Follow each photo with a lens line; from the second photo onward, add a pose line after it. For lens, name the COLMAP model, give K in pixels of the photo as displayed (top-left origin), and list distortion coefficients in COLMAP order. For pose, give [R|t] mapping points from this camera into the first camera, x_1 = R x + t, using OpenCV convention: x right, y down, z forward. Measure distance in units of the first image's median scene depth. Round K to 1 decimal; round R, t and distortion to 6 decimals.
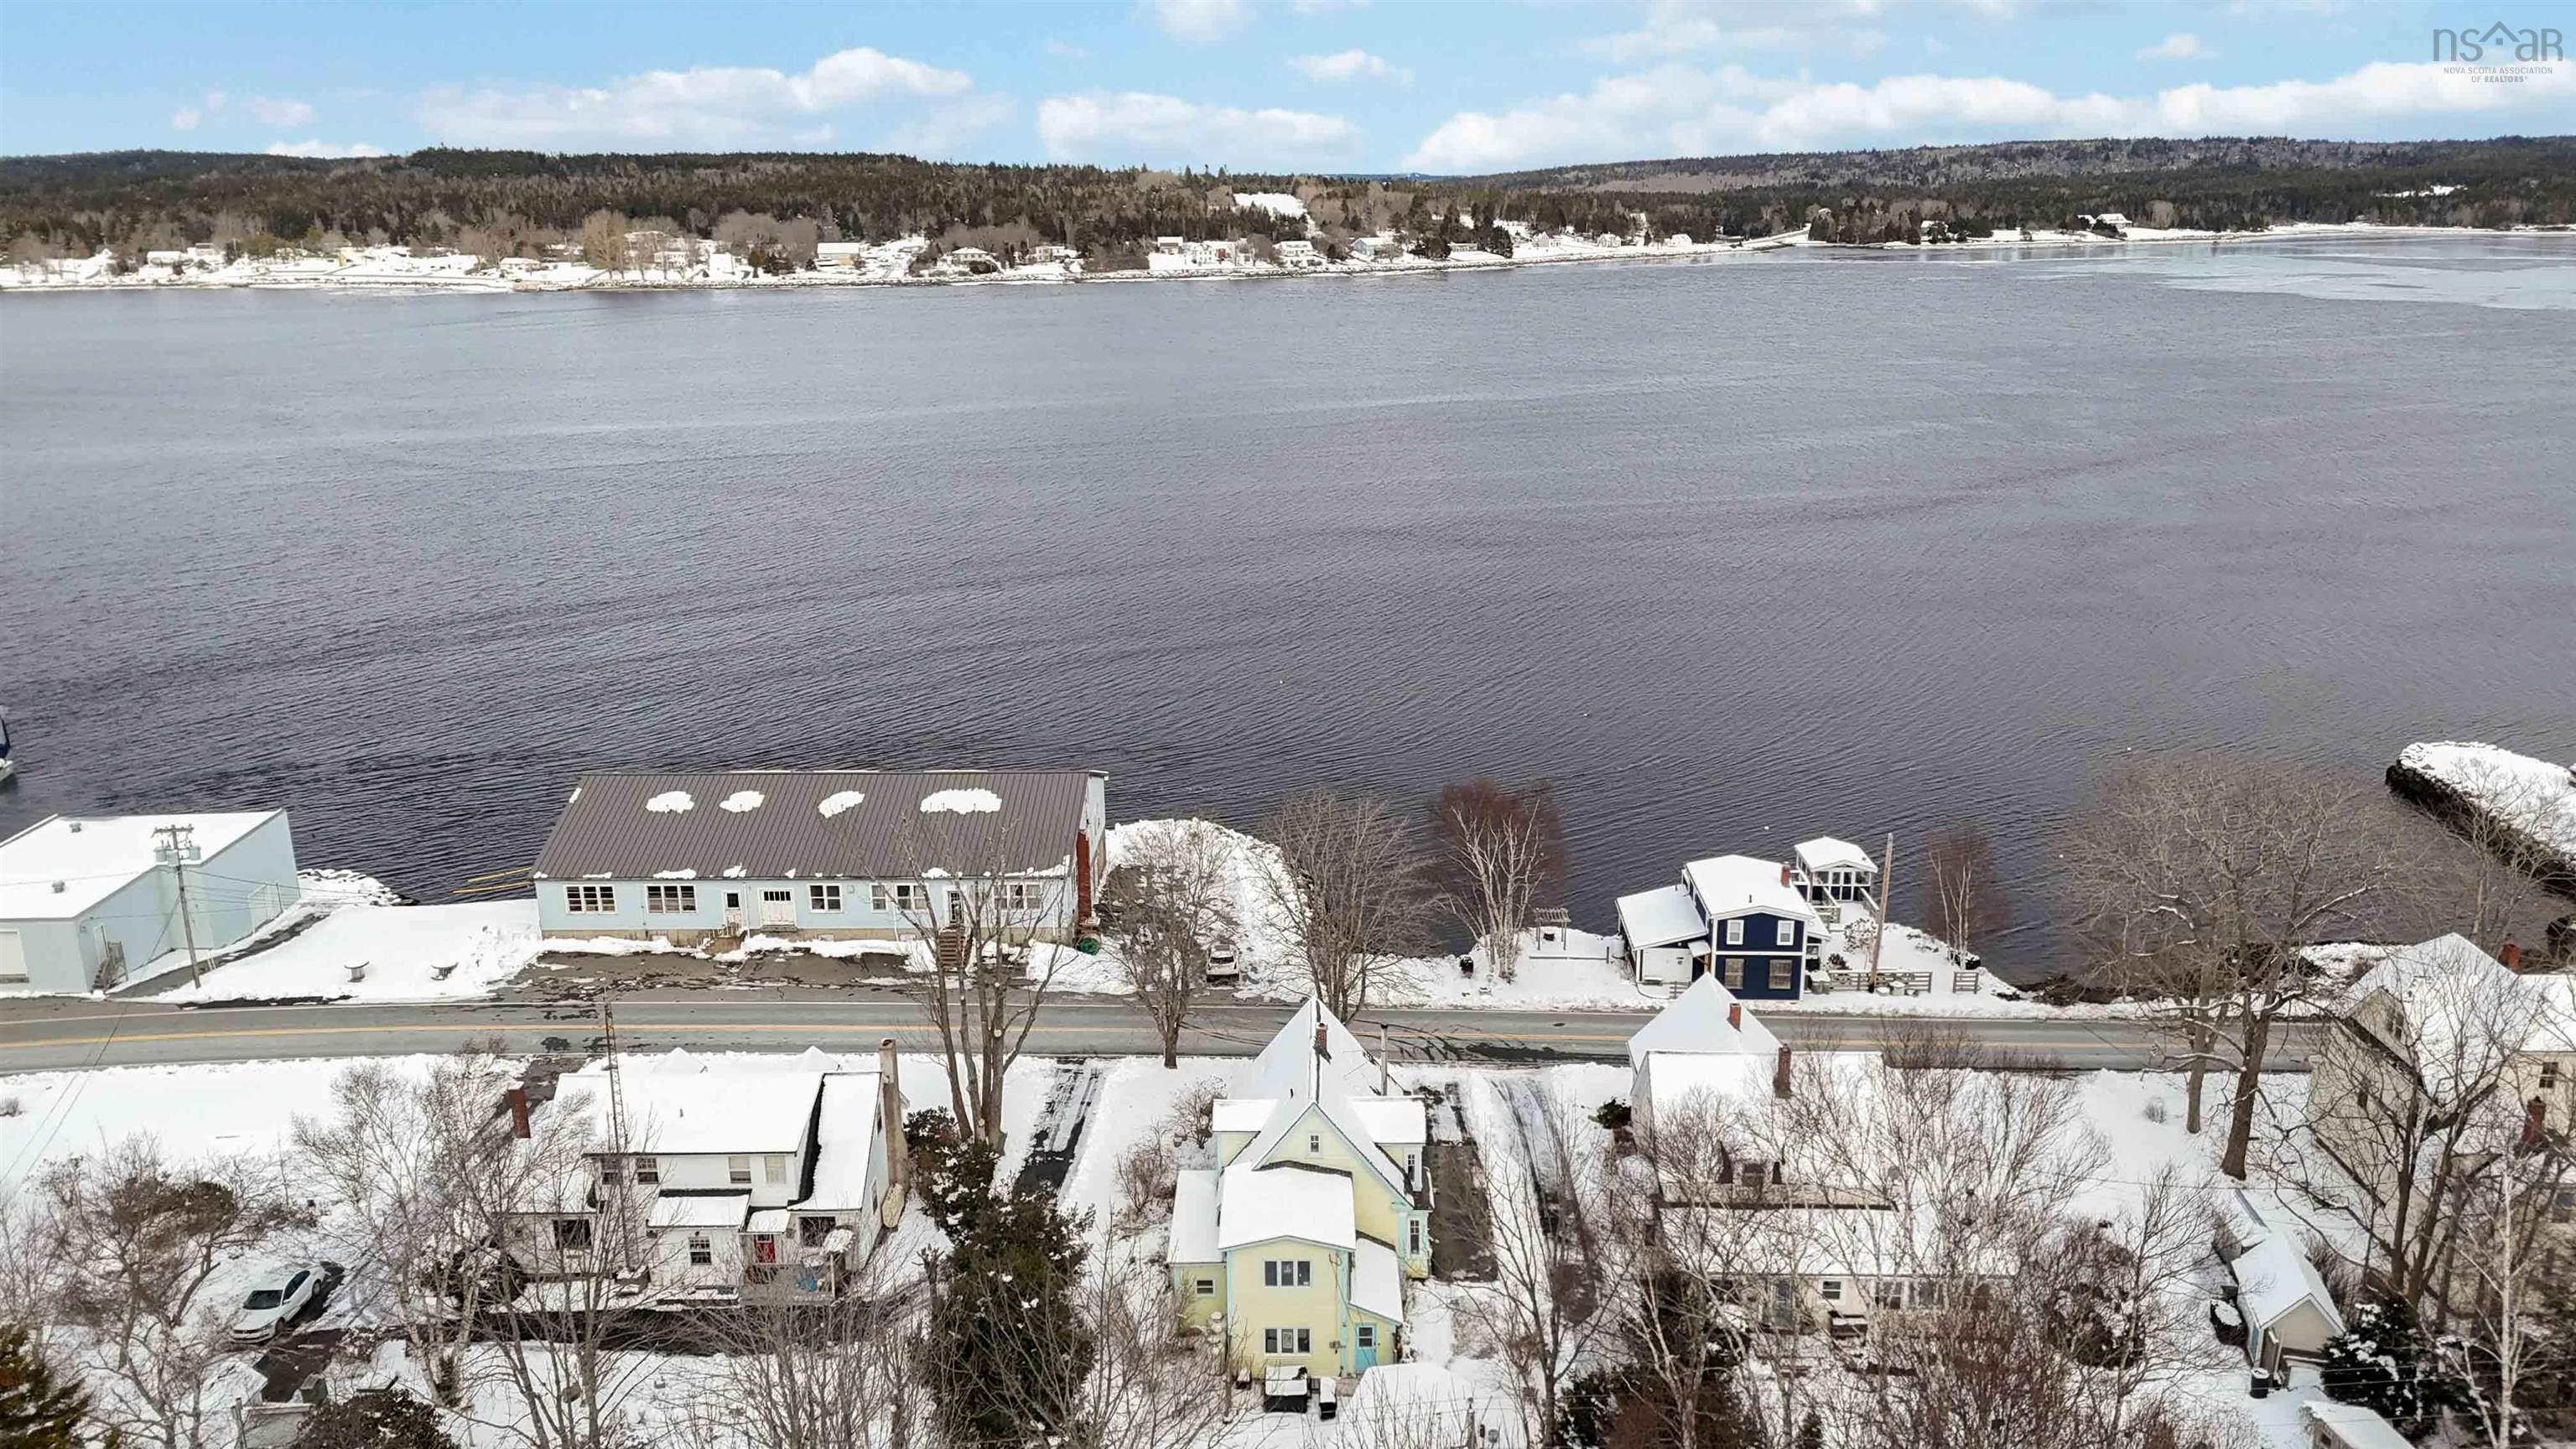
lens RADIAL K [[1867.4, 0, 1297.7], [0, 1867.4, 729.6], [0, 0, 1]] dist [0.097804, -0.114656]
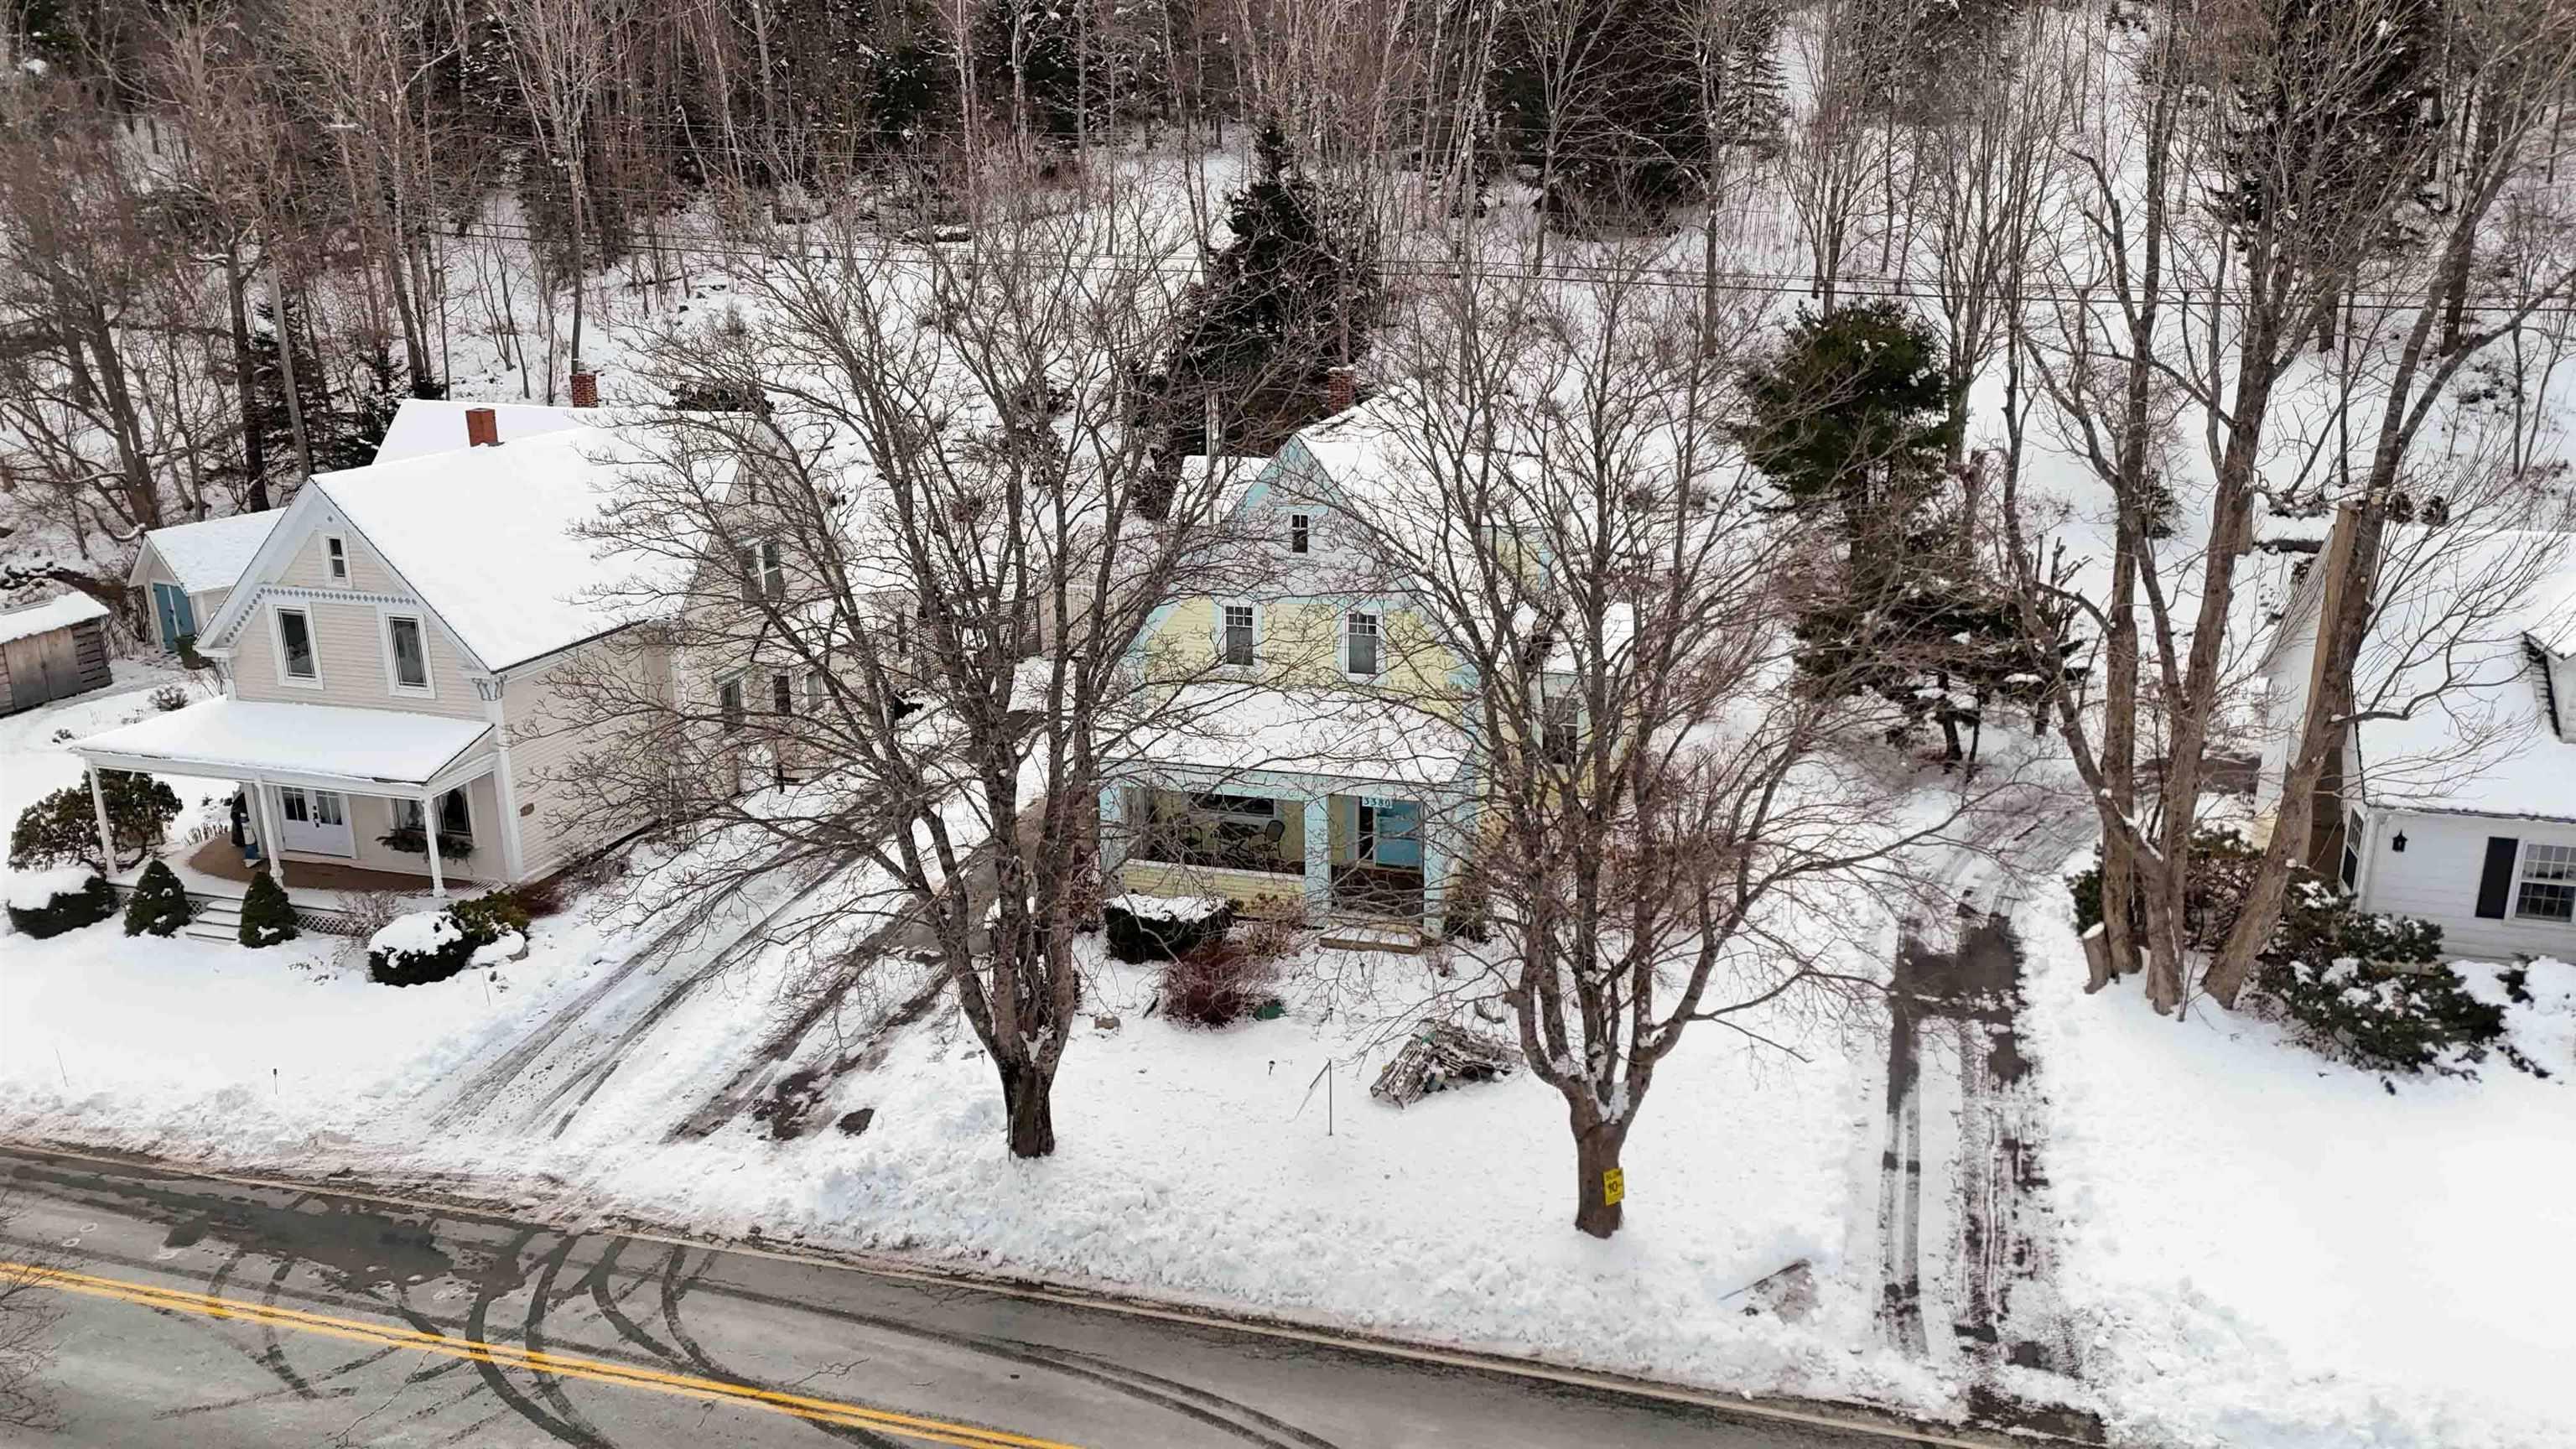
lens RADIAL K [[1867.4, 0, 1297.7], [0, 1867.4, 729.6], [0, 0, 1]] dist [0.097804, -0.114656]
pose [[-0.964728, -0.069146, 0.254004, -0.079541], [0.084254, 0.833030, 0.546775, -0.025304], [-0.249400, 0.548890, -0.797822, 1.058490]]
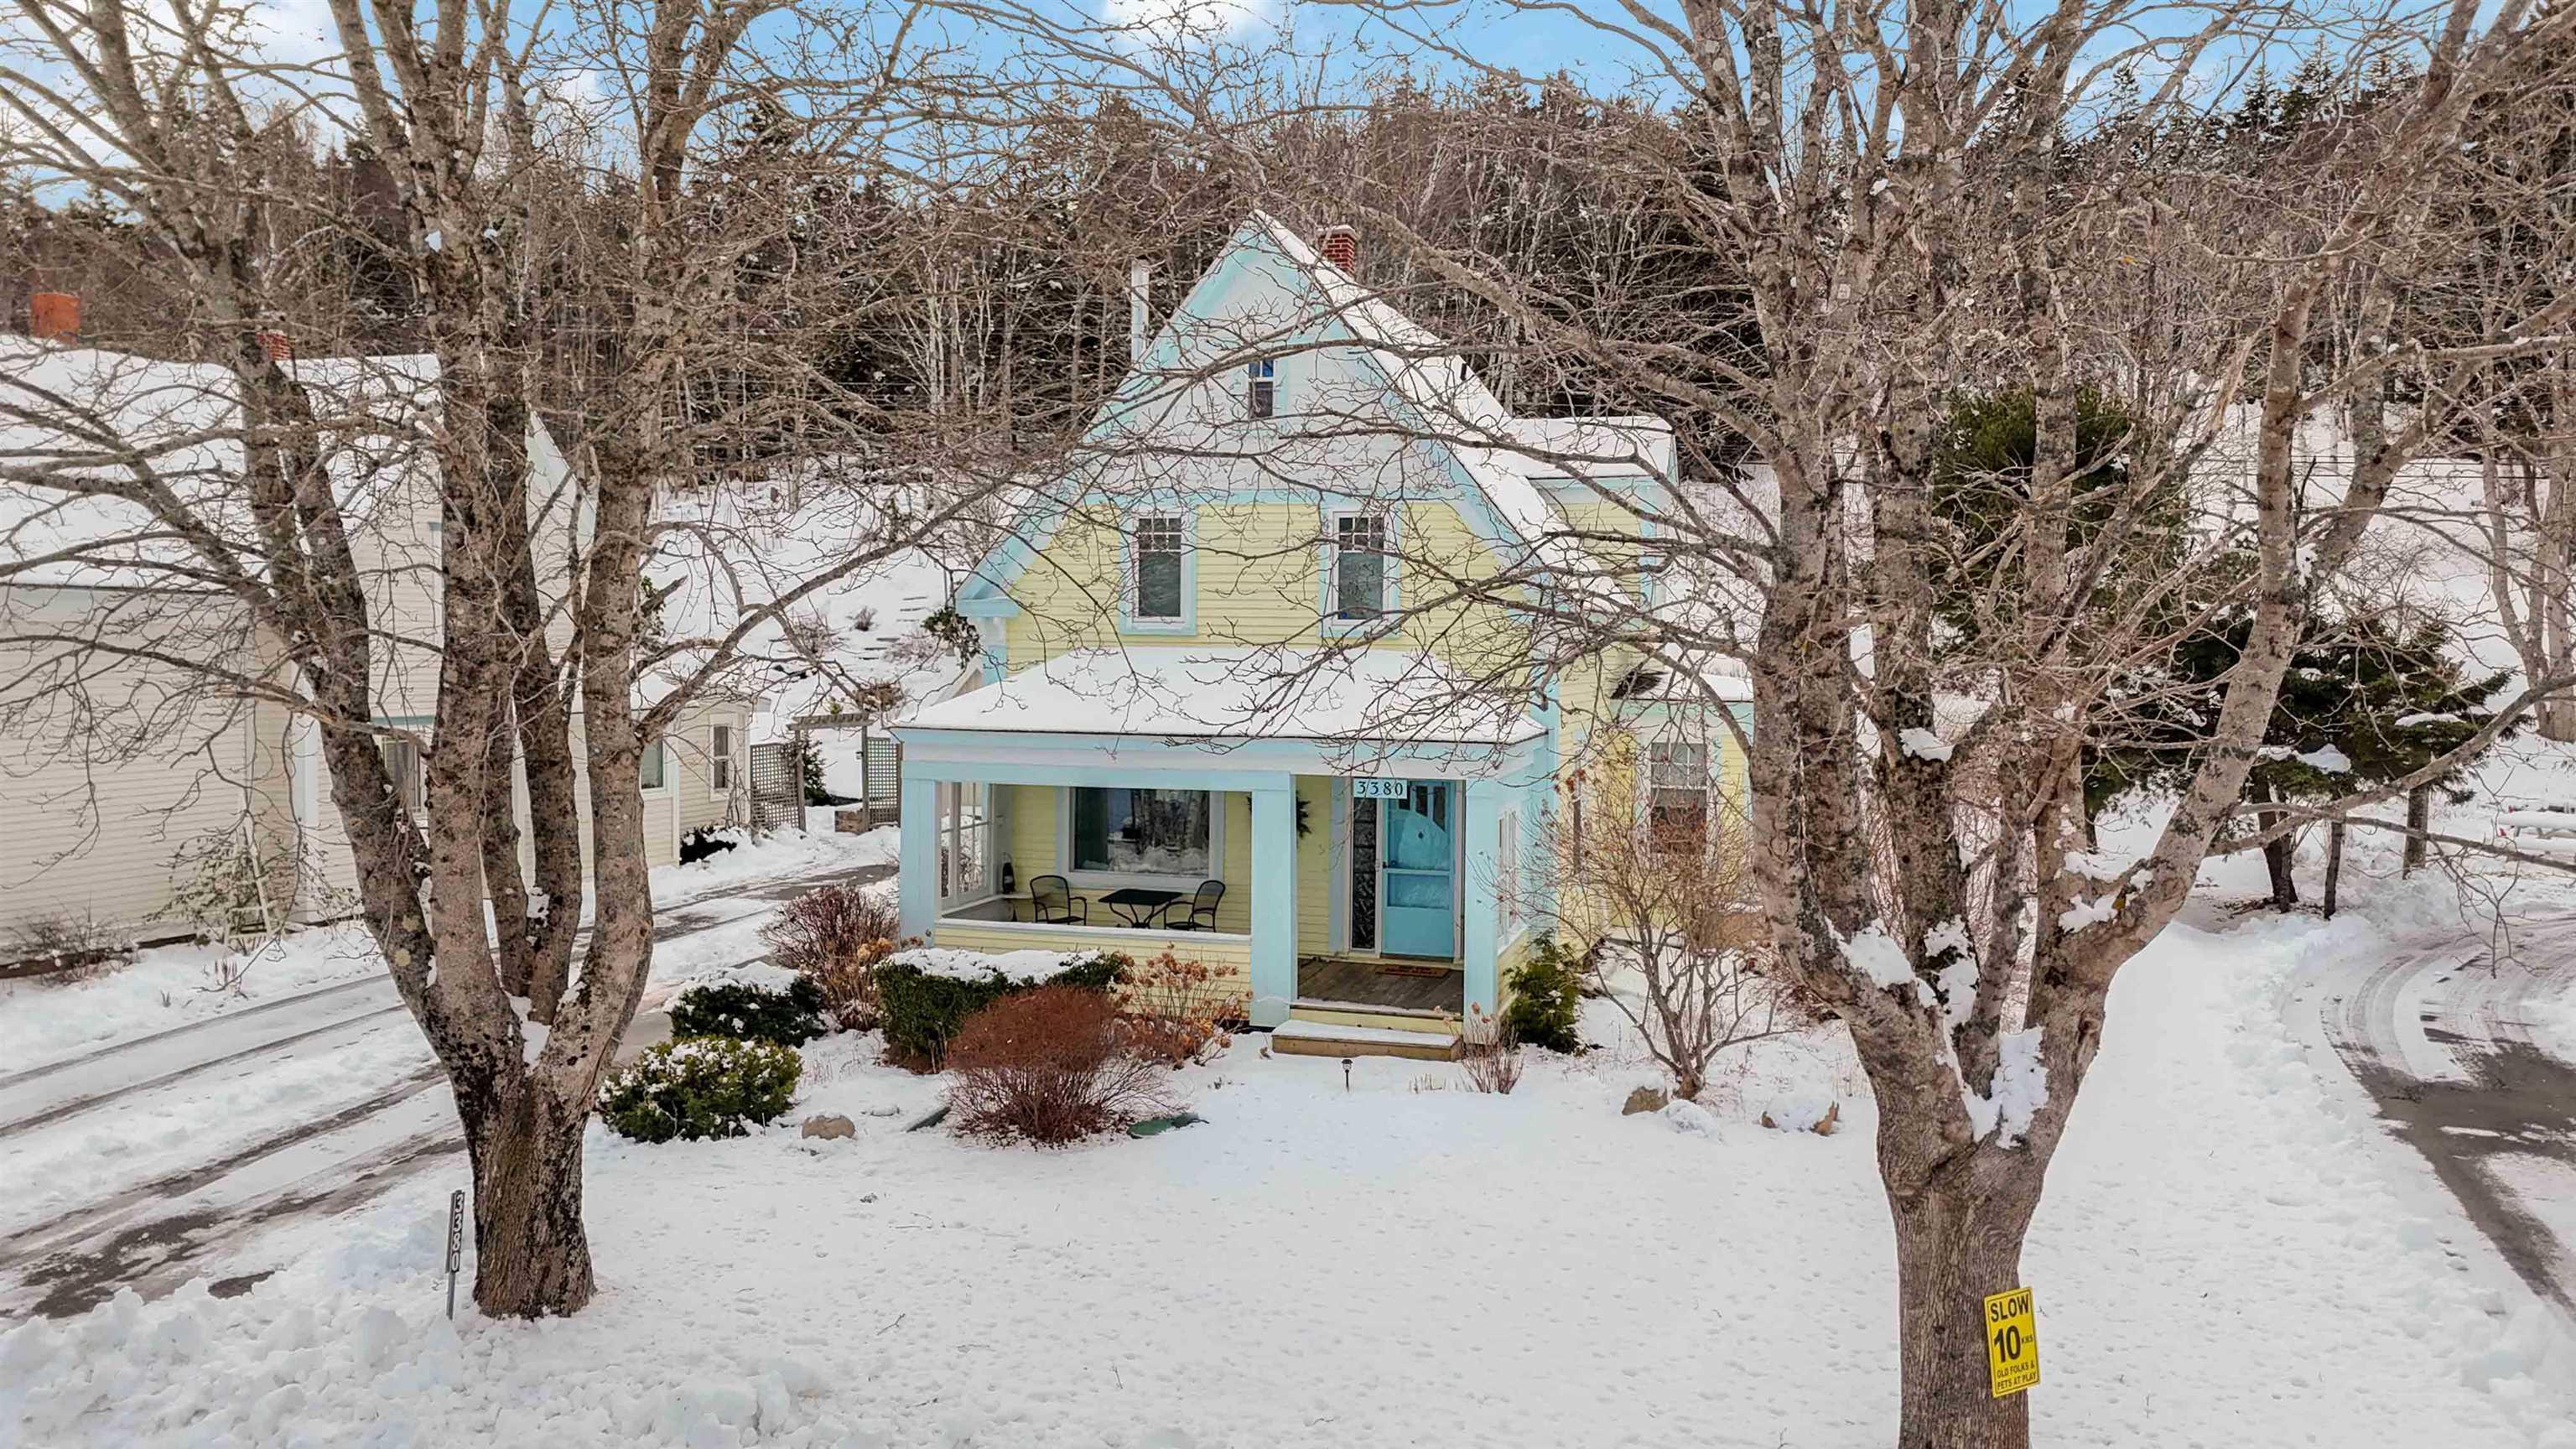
lens RADIAL K [[1867.4, 0, 1297.7], [0, 1867.4, 729.6], [0, 0, 1]] dist [0.097804, -0.114656]
pose [[-0.960061, -0.021520, 0.278960, -0.054497], [0.071881, 0.944601, 0.320252, 0.098526], [-0.270398, 0.327514, -0.905328, 0.968789]]
